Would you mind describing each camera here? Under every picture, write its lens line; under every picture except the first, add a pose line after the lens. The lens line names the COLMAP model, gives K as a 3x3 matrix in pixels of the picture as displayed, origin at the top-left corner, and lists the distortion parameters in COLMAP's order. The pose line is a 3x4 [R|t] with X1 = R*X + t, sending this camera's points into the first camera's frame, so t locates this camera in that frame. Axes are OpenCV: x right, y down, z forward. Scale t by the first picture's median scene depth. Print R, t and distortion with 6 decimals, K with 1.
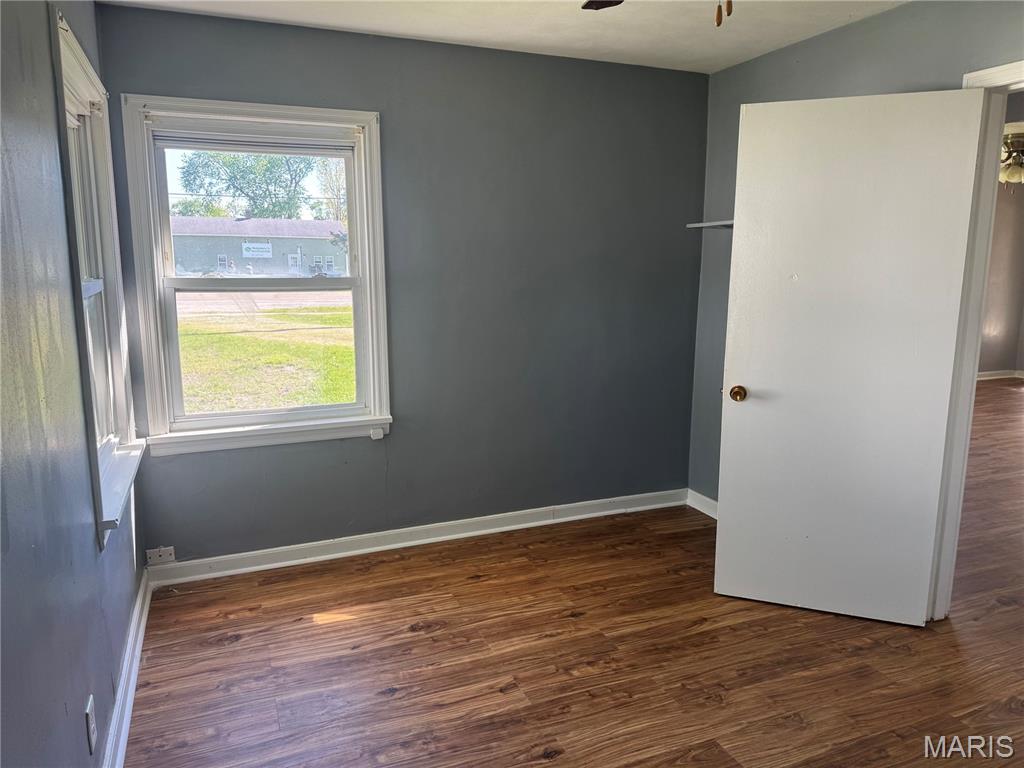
lens RADIAL K [[714.3, 0, 512.0], [0, 714.3, 384.0], [0, 0, 1]] dist [0.034782, 0.000650]
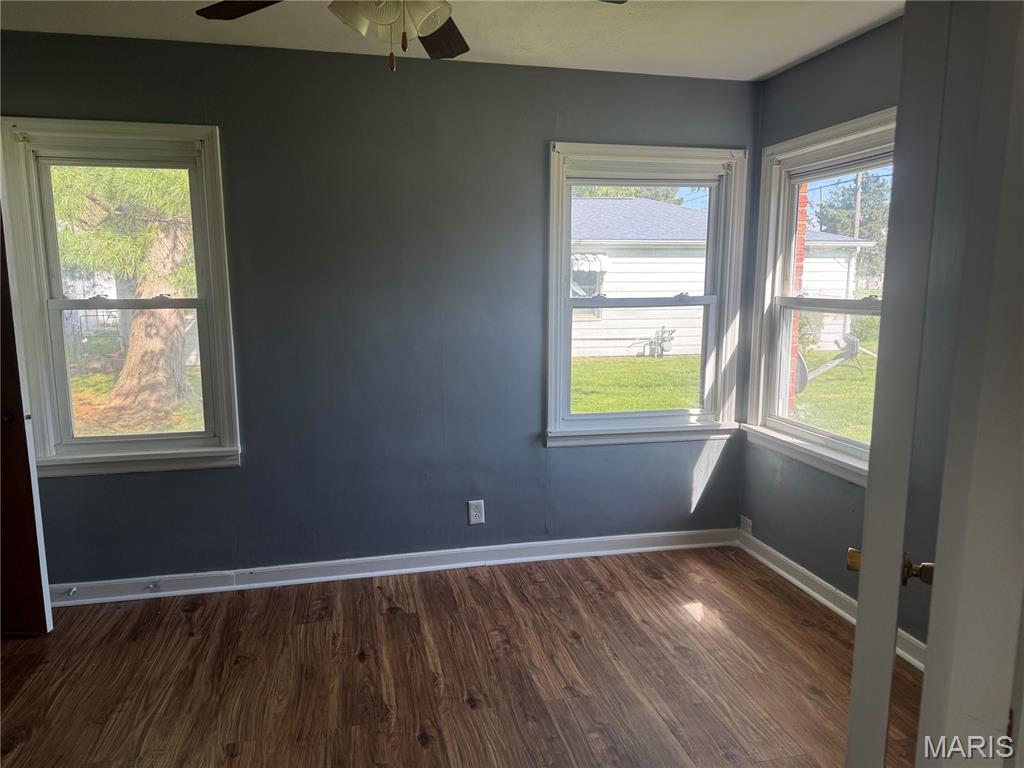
lens RADIAL K [[718.8, 0, 513.3], [0, 718.8, 396.7], [0, 0, 1]] dist [0.046339, -0.071819]
pose [[-0.173234, 0.150283, -0.973347, 0.885658], [-0.169084, 0.969078, 0.179717, -0.147533], [0.970258, 0.195710, -0.142467, 0.910556]]
